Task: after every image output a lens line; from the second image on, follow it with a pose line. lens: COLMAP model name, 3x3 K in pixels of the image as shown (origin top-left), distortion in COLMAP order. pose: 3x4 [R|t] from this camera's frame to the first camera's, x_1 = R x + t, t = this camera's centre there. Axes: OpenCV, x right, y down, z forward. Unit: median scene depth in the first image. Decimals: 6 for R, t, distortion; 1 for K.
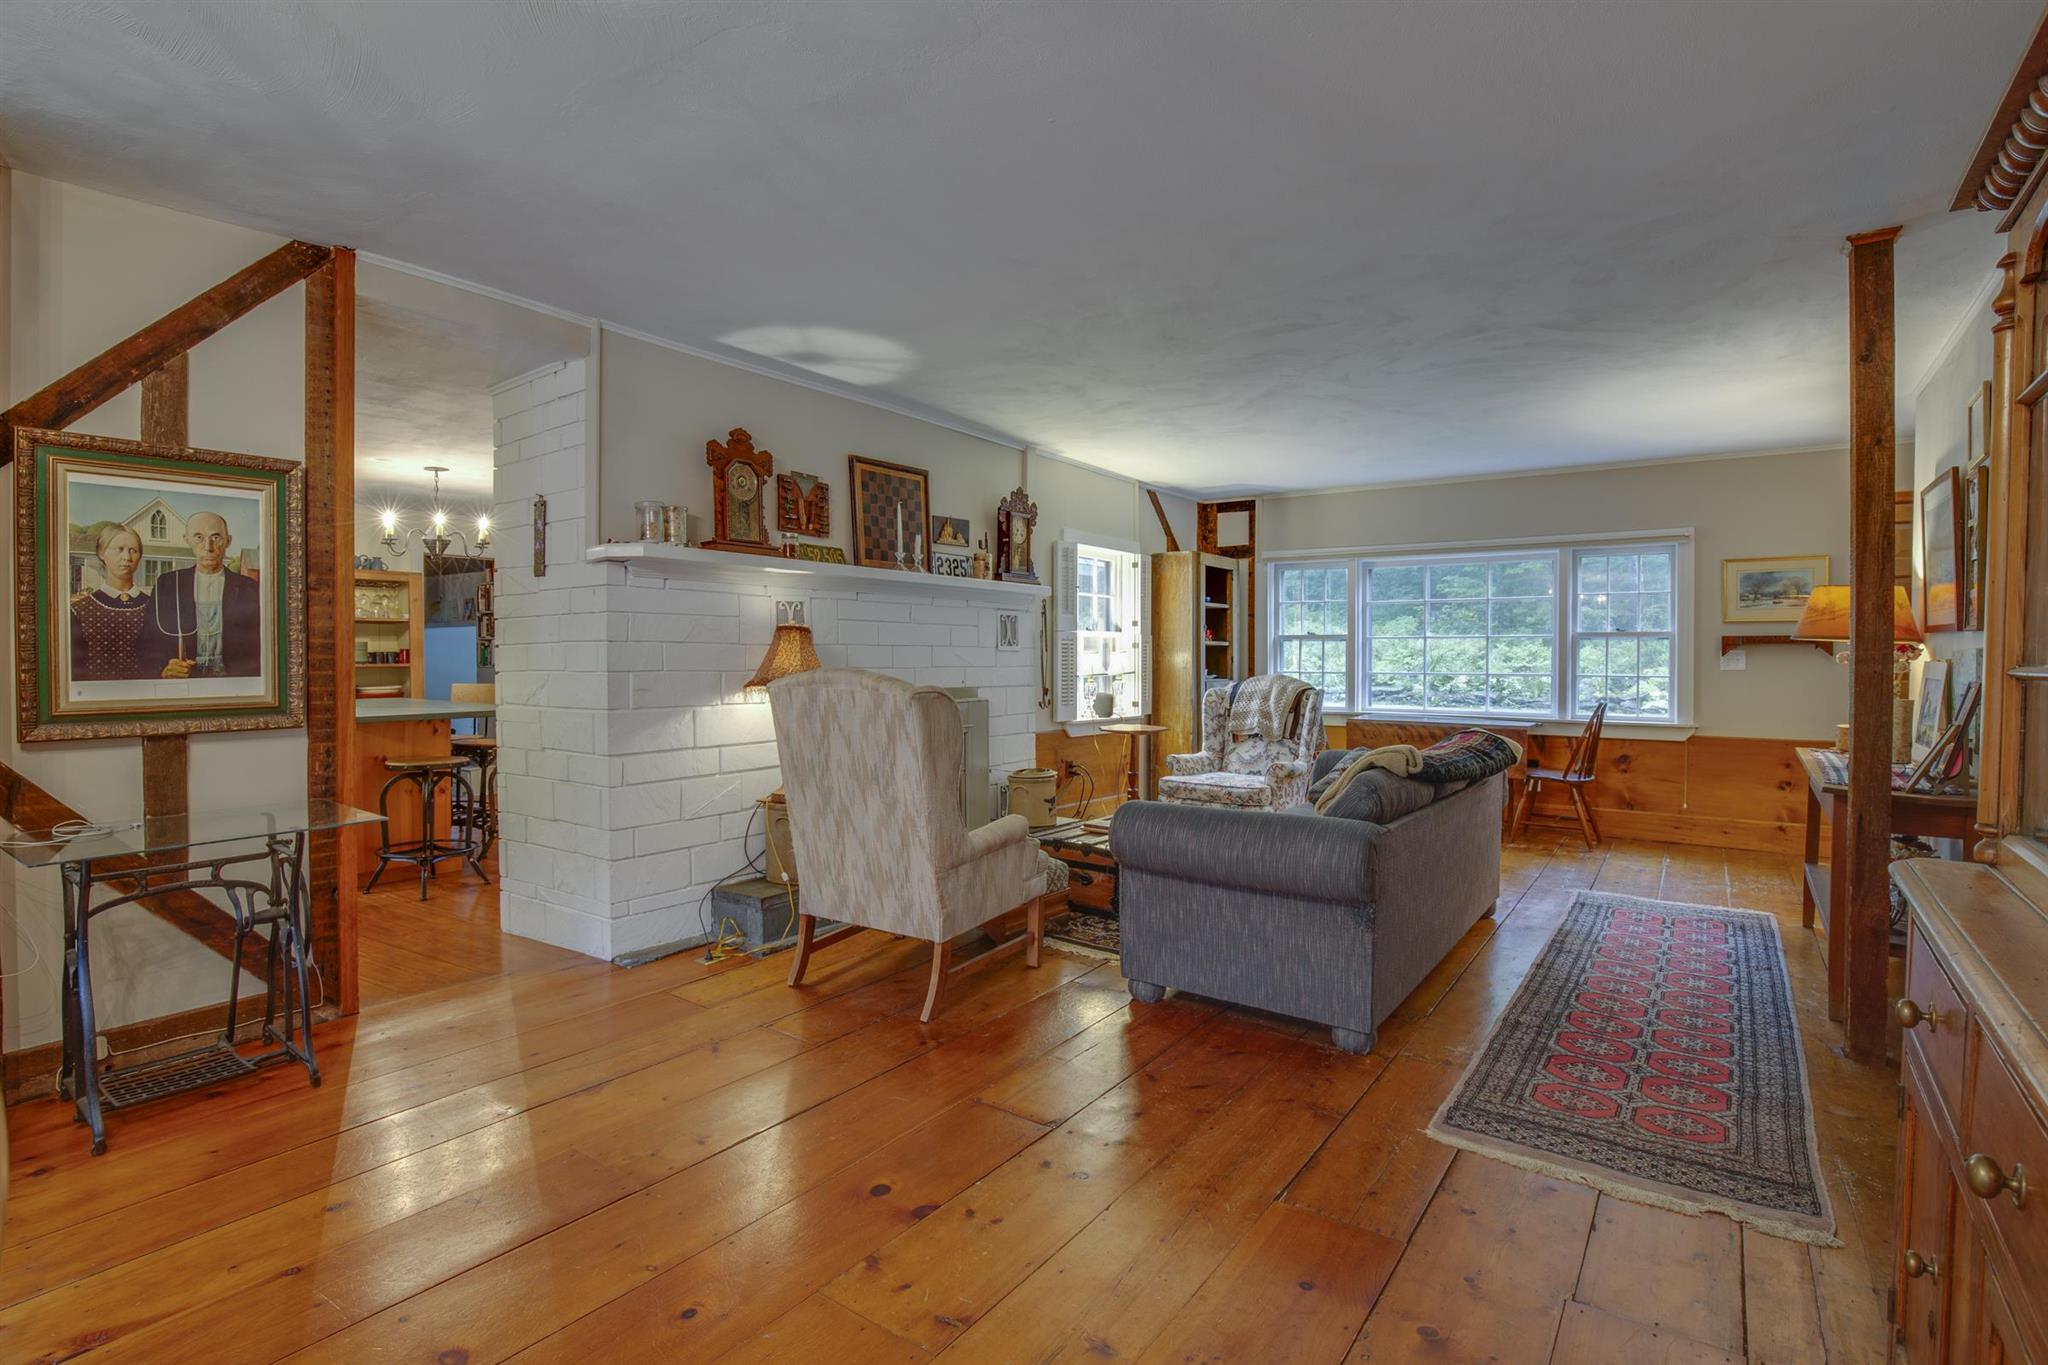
lens RADIAL K [[946.4, 0, 1033.6], [0, 946.4, 665.2], [0, 0, 1]] dist [-0.034134, 0.006932]
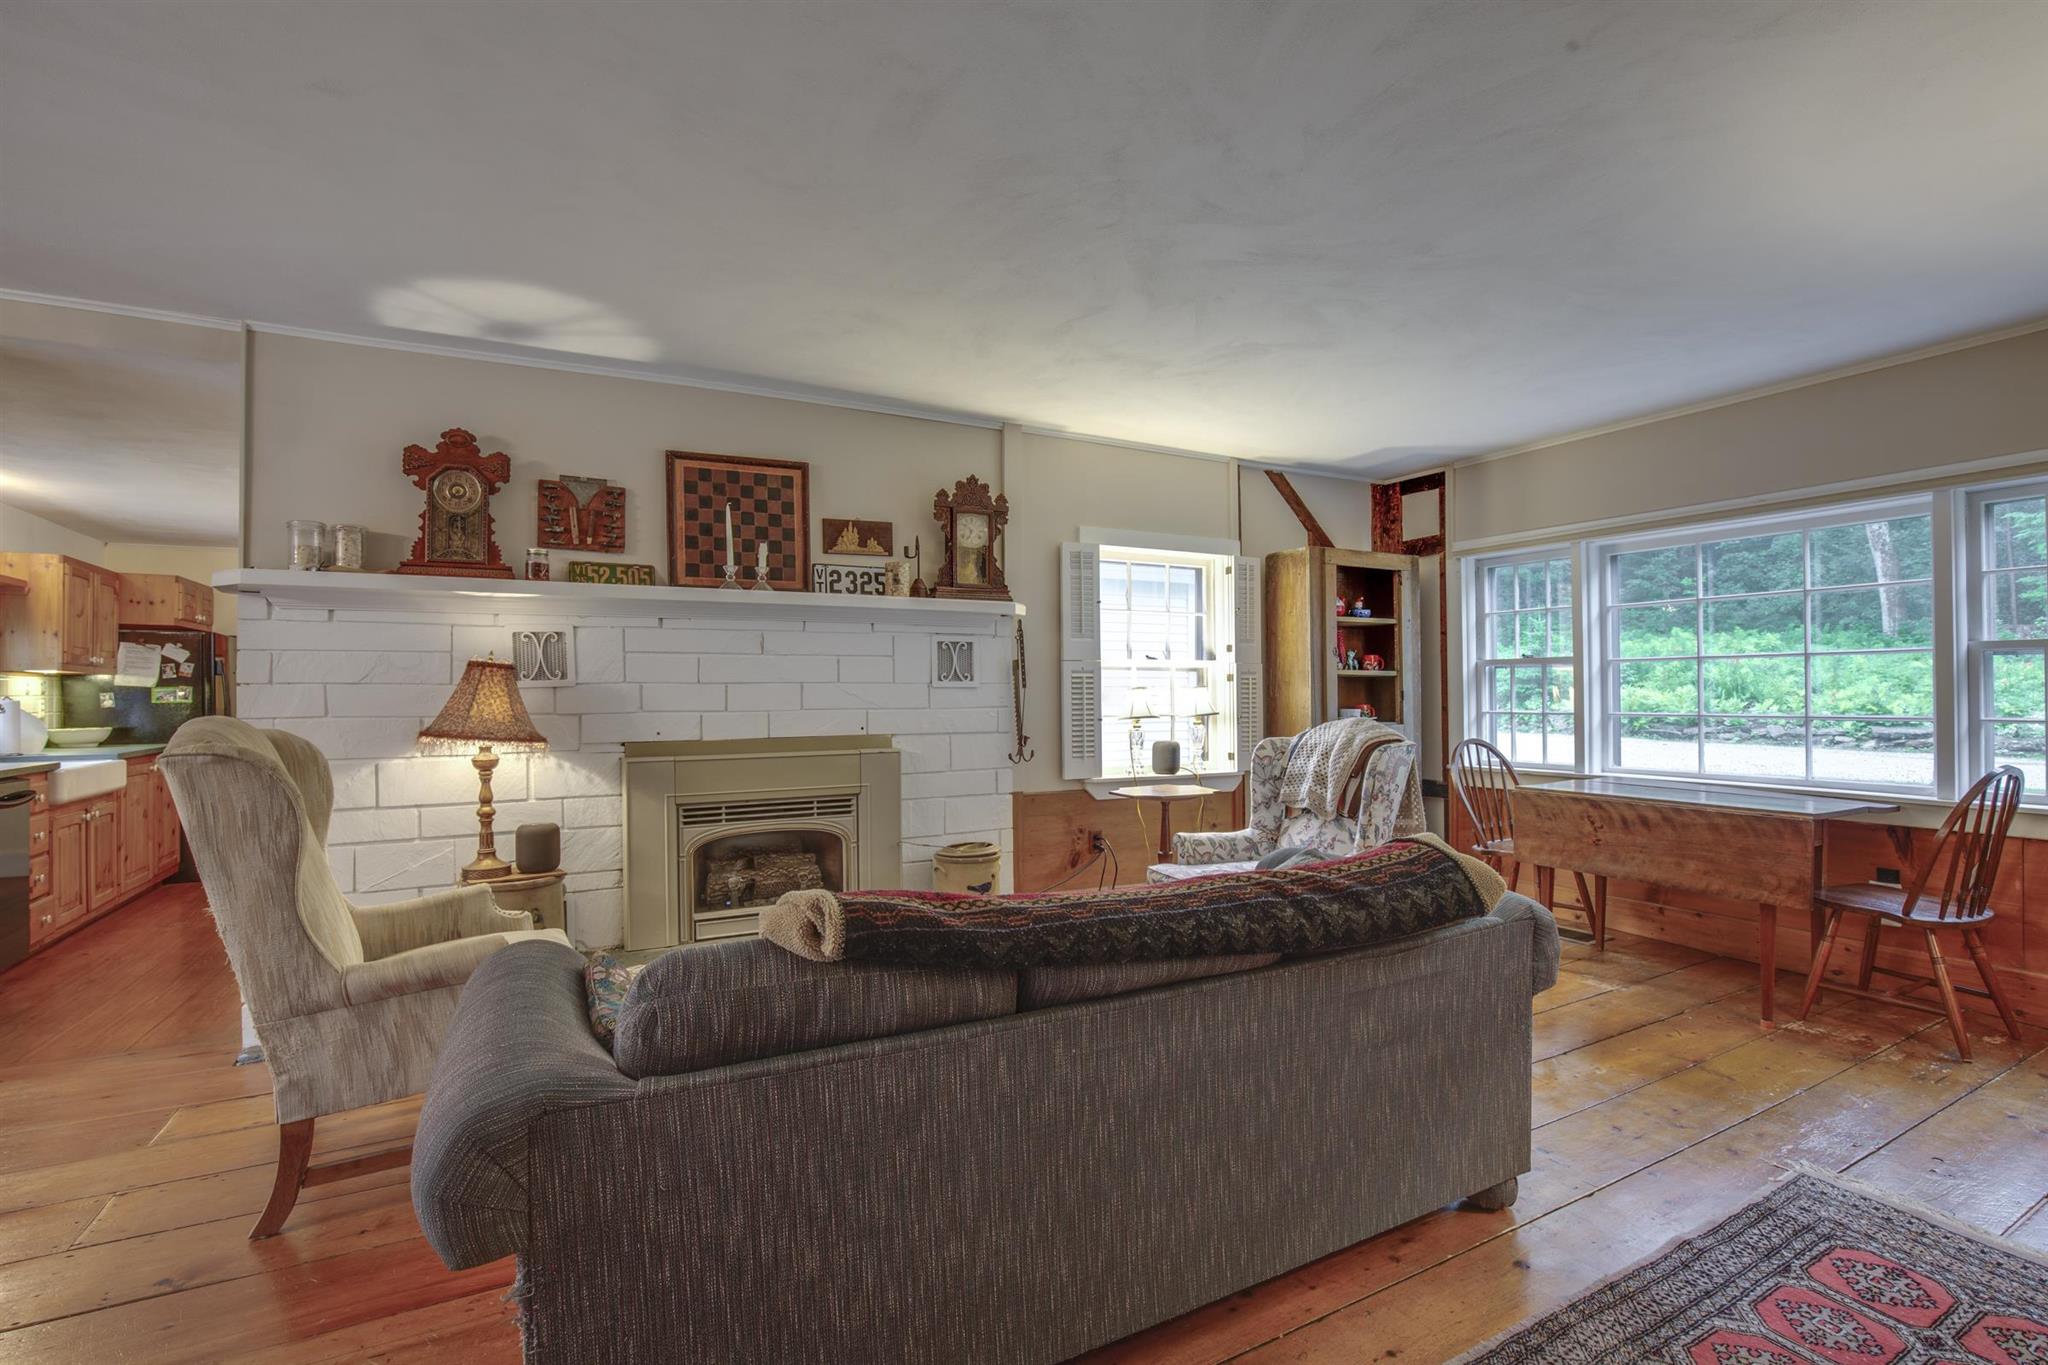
lens RADIAL K [[946.4, 0, 1032.0], [0, 946.4, 683.4], [0, 0, 1]] dist [-0.034134, 0.006932]
pose [[0.906942, -0.012961, -0.421056, 0.353889], [0.004879, 0.999783, -0.020266, -0.002643], [0.421228, 0.016325, 0.906808, 0.325634]]
